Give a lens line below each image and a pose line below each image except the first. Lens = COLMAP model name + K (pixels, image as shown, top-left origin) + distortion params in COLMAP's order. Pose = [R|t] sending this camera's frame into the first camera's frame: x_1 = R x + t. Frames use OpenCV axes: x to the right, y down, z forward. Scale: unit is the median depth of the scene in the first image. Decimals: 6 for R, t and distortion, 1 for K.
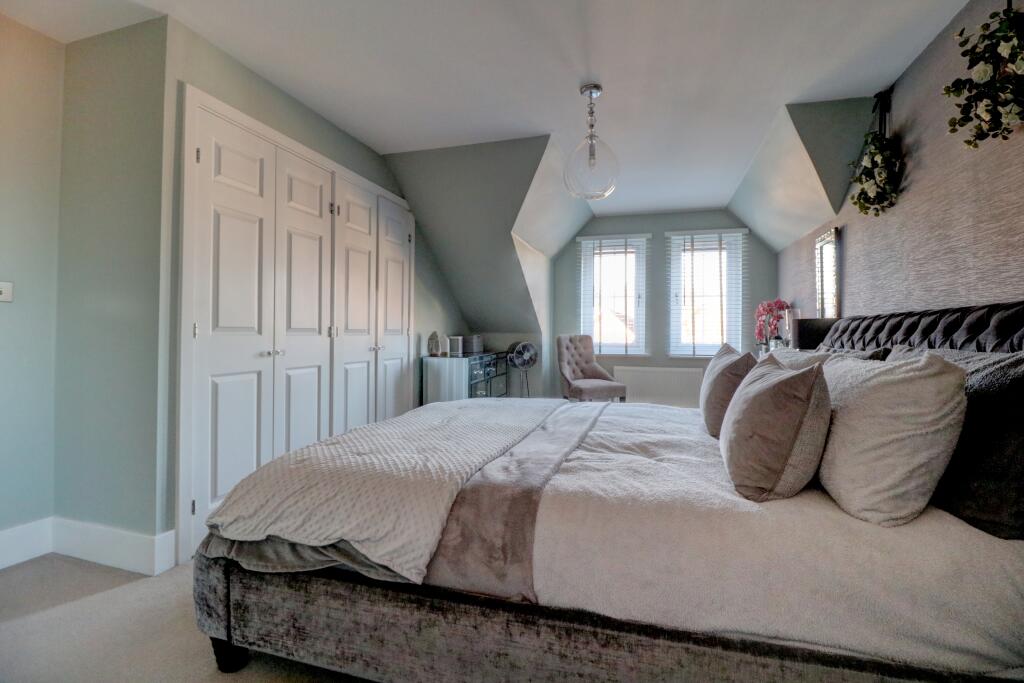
lens RADIAL K [[476.5, 0, 510.5], [0, 476.5, 337.0], [0, 0, 1]] dist [-0.010078, -0.002105]
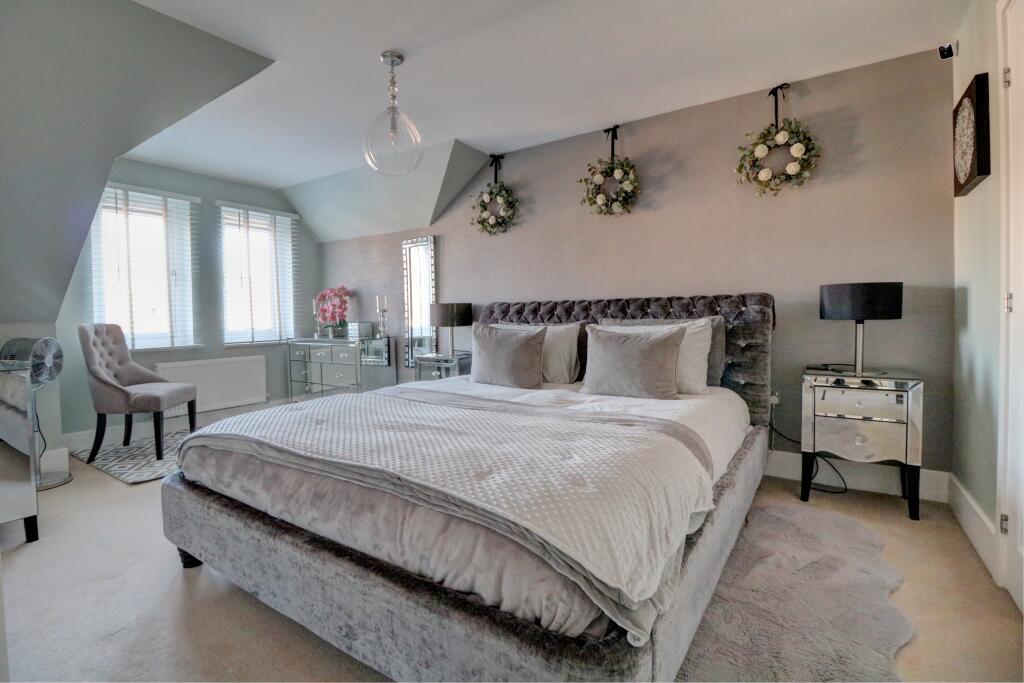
lens RADIAL K [[476.5, 0, 510.2], [0, 476.5, 335.5], [0, 0, 1]] dist [-0.010078, -0.002105]
pose [[0.297405, -0.050763, 0.953401, -0.344960], [0.026225, 0.998643, 0.044992, -0.003239], [-0.954391, 0.011622, 0.298333, 0.253043]]
